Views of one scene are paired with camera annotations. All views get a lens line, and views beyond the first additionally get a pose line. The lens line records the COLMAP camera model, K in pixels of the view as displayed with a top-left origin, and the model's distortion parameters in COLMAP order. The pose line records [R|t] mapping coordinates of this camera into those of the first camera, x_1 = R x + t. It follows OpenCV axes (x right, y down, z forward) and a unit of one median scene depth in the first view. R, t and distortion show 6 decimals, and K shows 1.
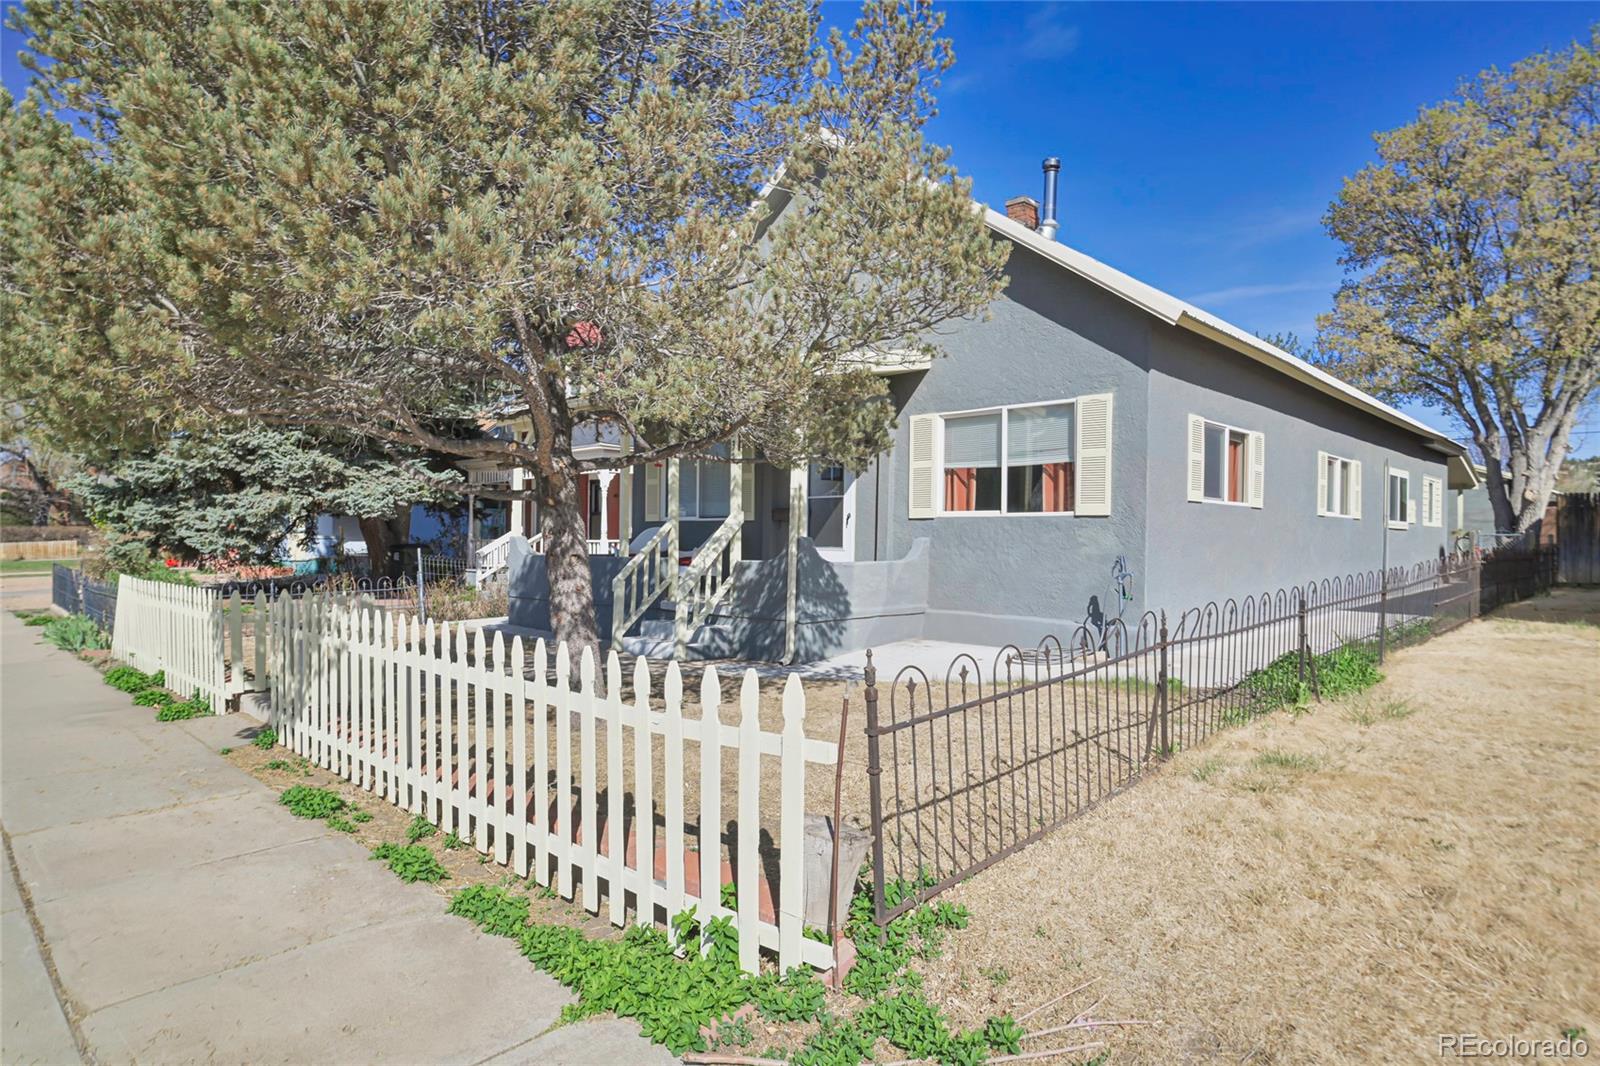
lens RADIAL K [[927.3, 0, 805.1], [0, 927.3, 539.4], [0, 0, 1]] dist [-0.026550, 0.000449]
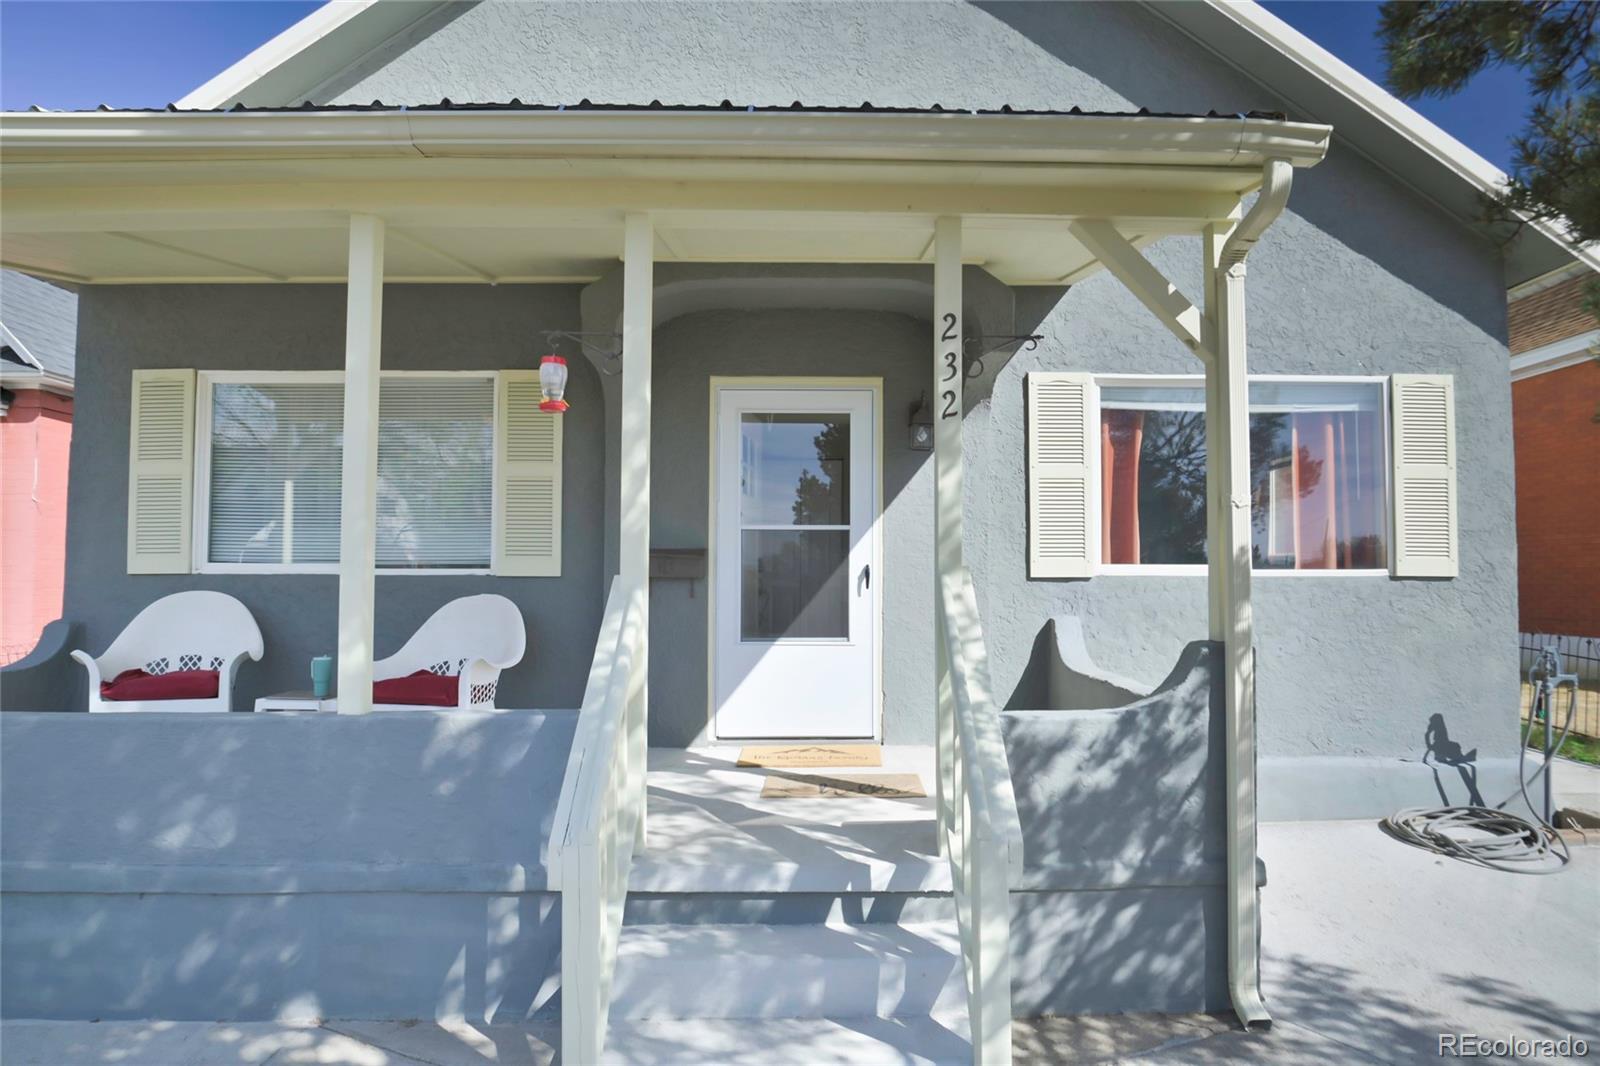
lens RADIAL K [[927.3, 0, 805.1], [0, 927.3, 539.4], [0, 0, 1]] dist [-0.026550, 0.000449]
pose [[0.701918, 0.030068, 0.711623, -0.334001], [0.004430, 0.998905, -0.046575, -0.021525], [-0.712244, 0.035844, 0.701016, 0.762973]]
